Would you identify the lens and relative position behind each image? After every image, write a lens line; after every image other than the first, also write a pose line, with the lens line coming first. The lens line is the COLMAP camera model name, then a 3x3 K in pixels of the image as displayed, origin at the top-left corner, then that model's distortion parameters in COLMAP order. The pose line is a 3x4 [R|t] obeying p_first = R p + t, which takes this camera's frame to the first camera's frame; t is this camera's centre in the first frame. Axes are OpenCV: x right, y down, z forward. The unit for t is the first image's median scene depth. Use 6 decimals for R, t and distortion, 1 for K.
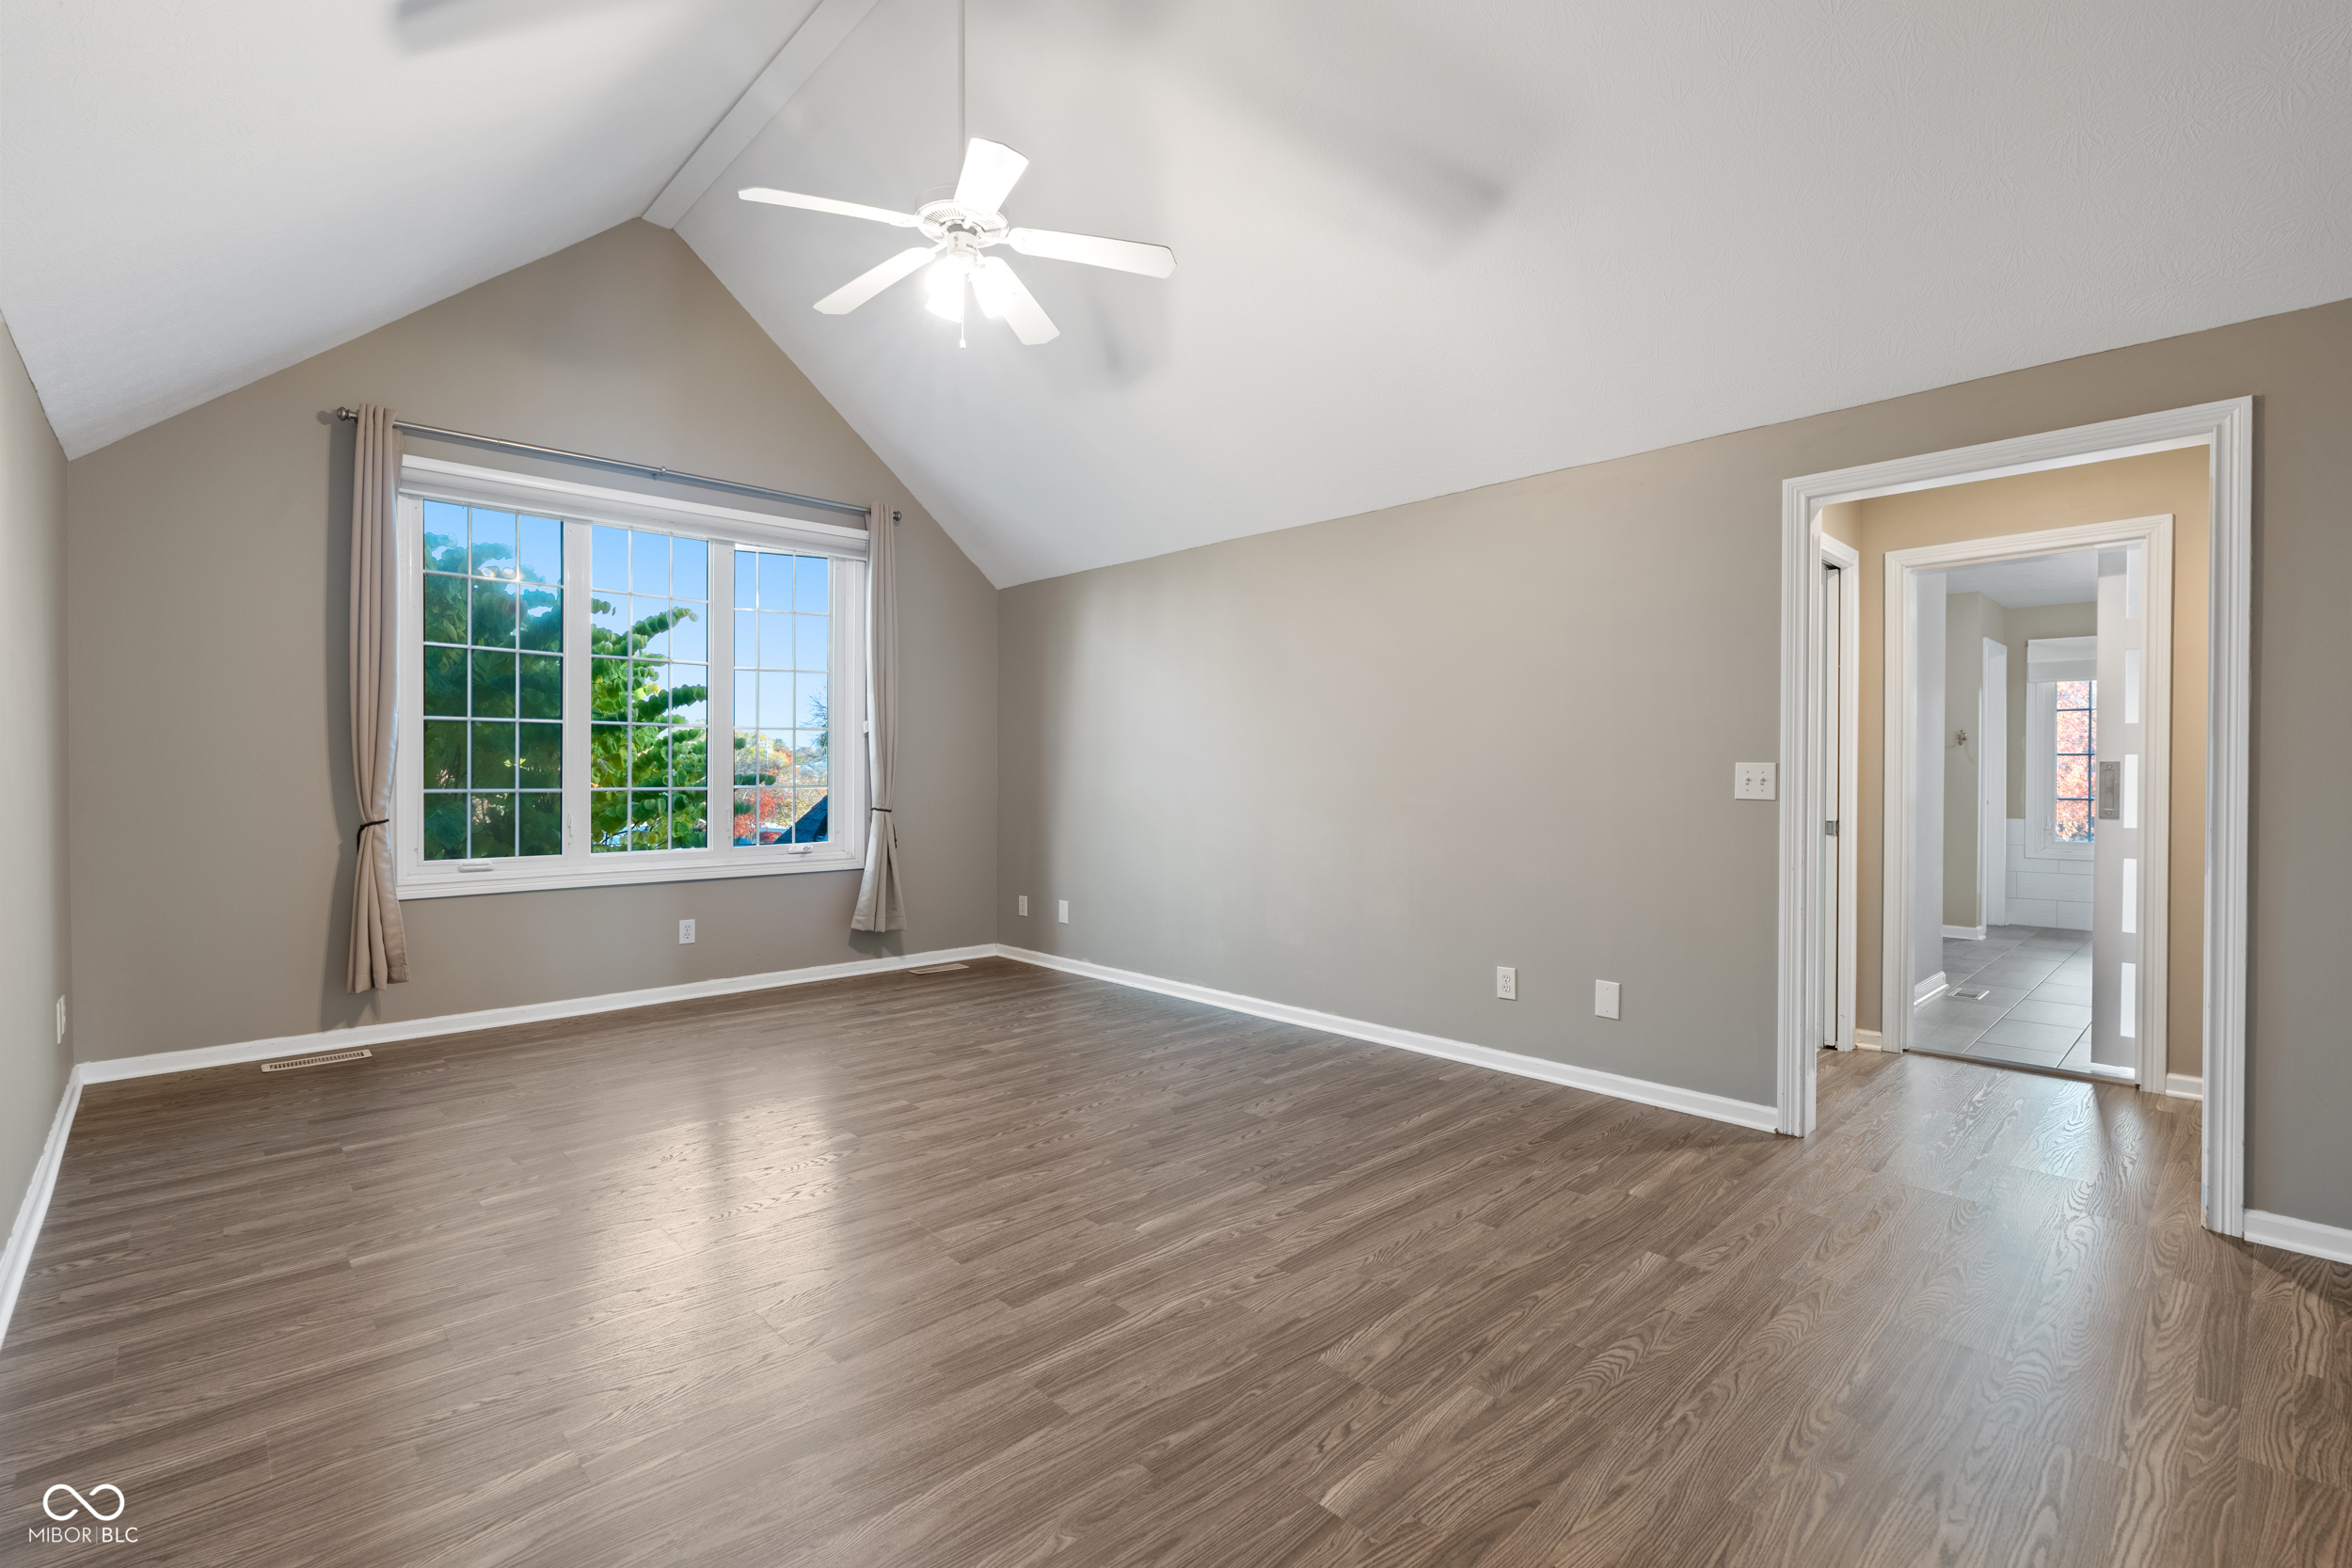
lens RADIAL K [[1056.1, 0, 1175.7], [0, 1056.1, 781.3], [0, 0, 1]] dist [-0.004387, 0.001610]
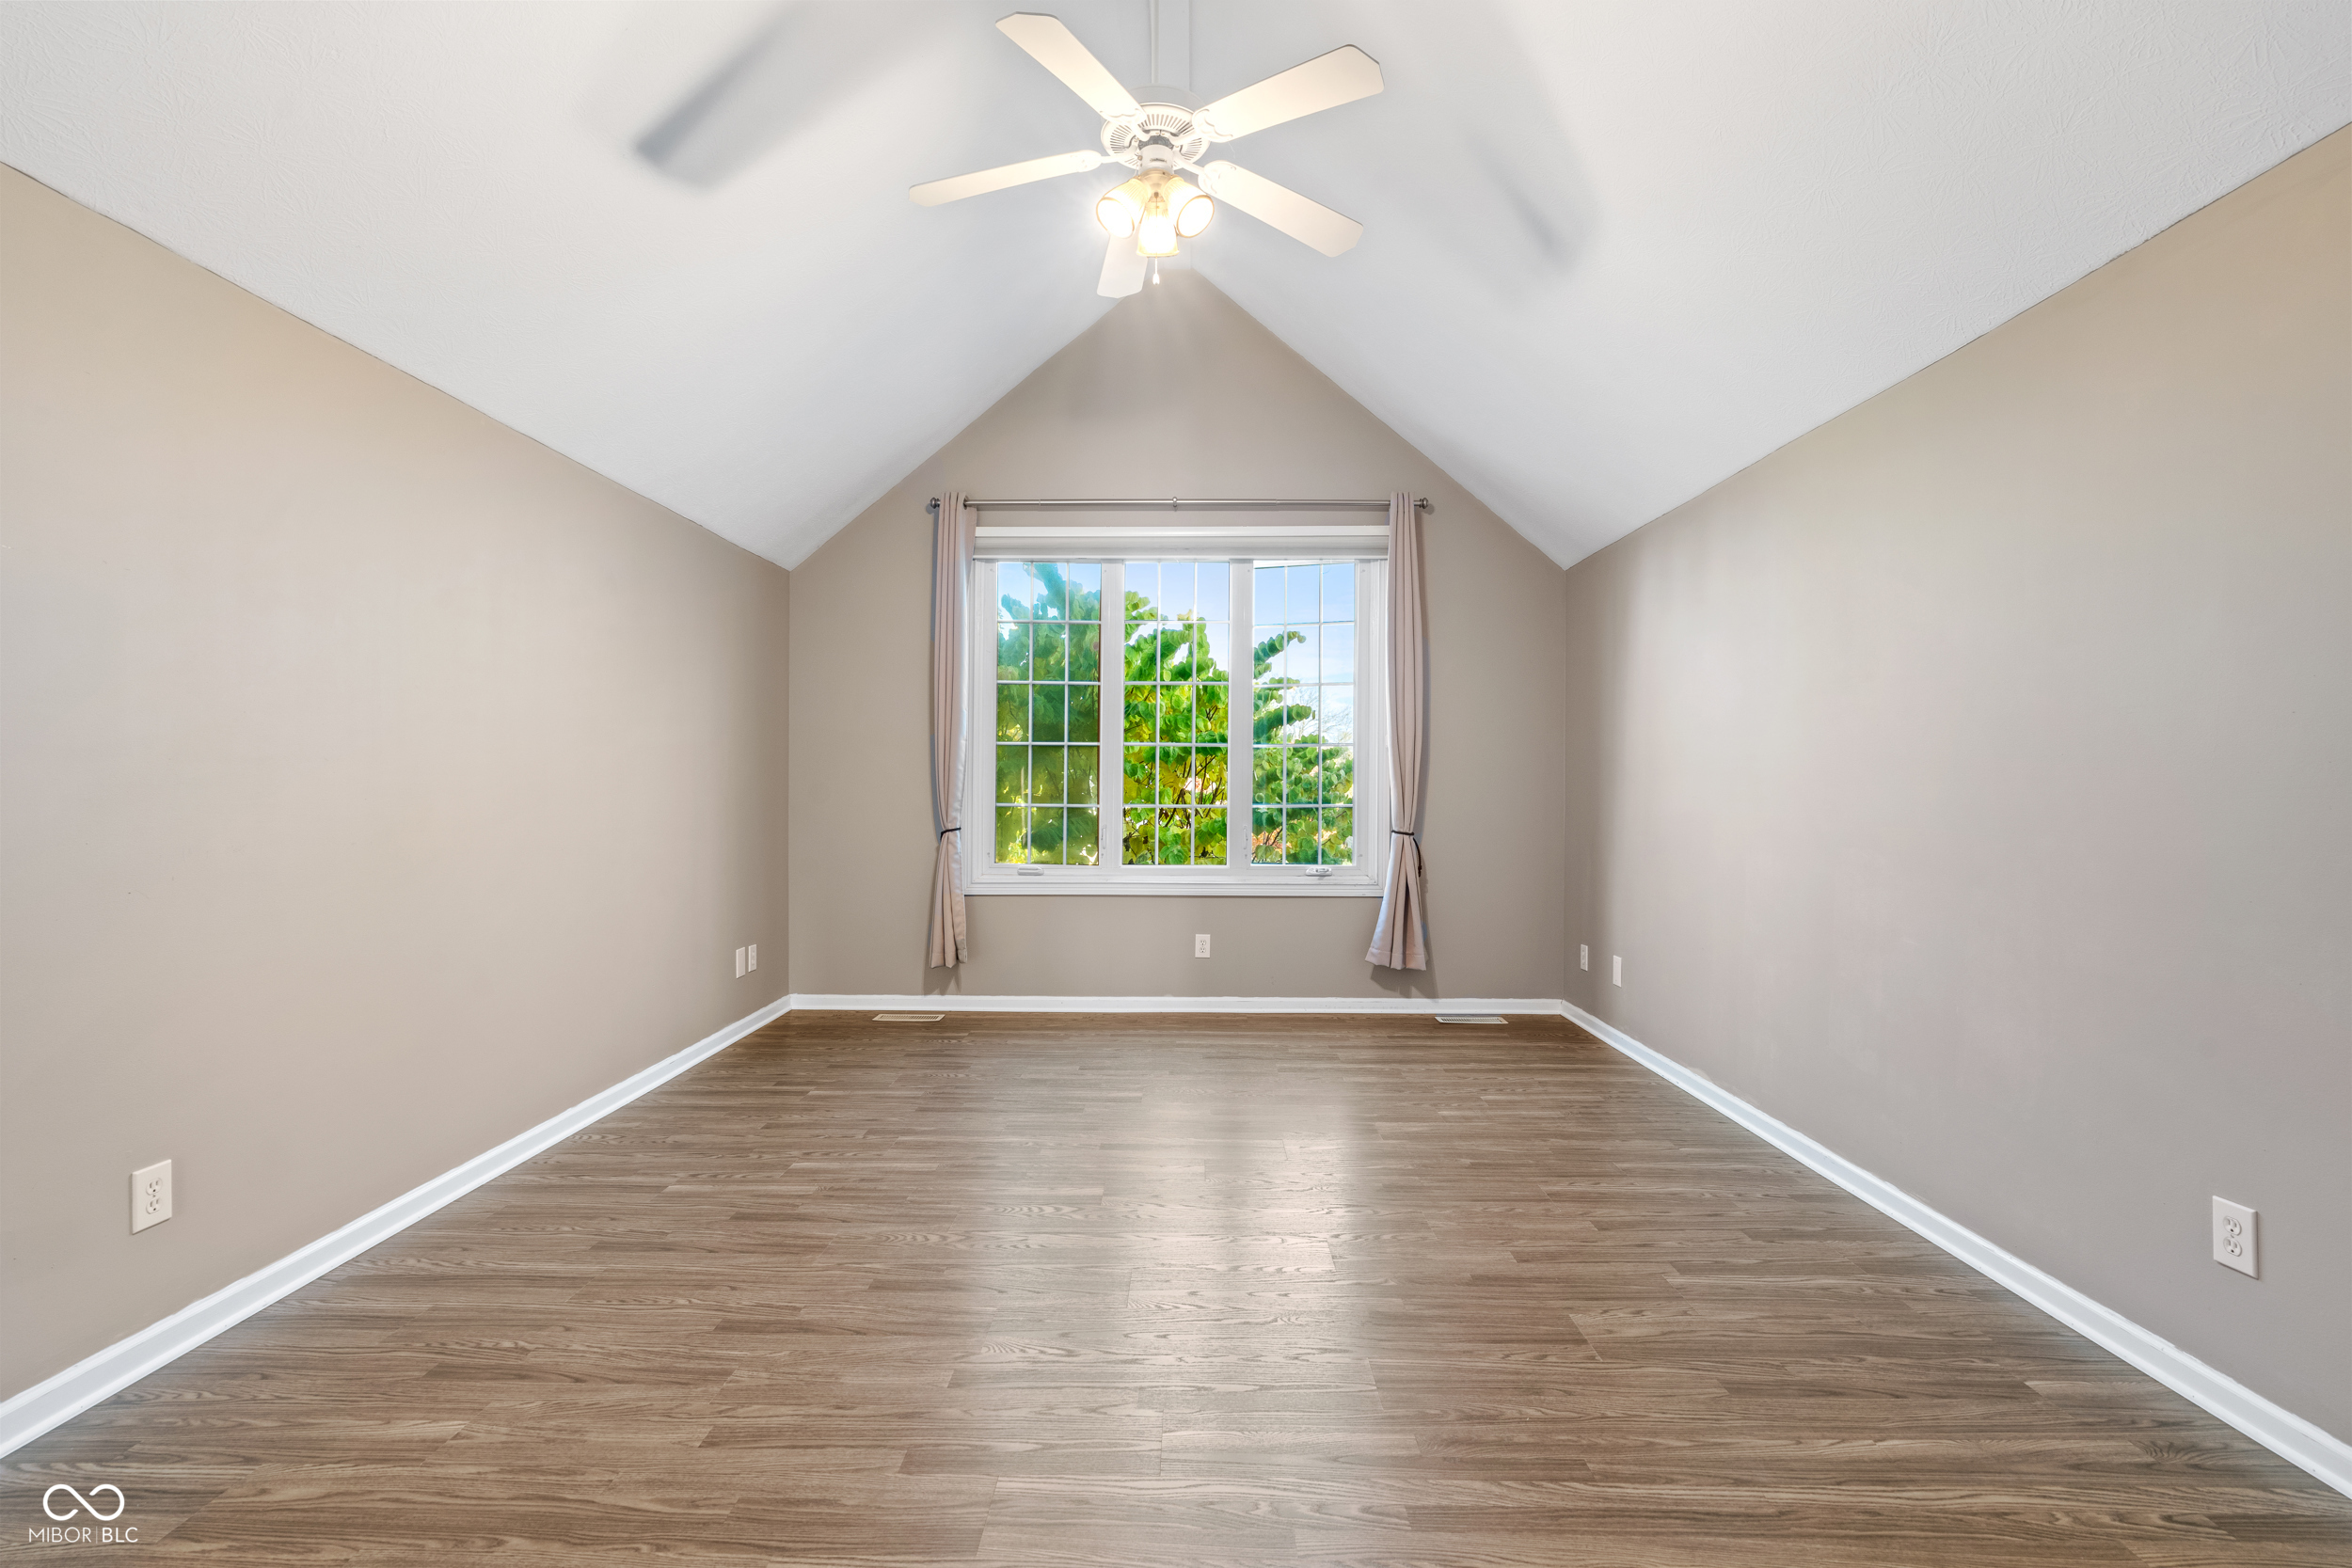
lens RADIAL K [[1056.1, 0, 1179.6], [0, 1056.1, 782.2], [0, 0, 1]] dist [-0.004387, 0.001610]
pose [[0.714214, -0.003047, -0.699921, 0.280994], [-0.009074, 0.999866, -0.013611, -0.002224], [0.699869, 0.016072, 0.714091, 0.297707]]
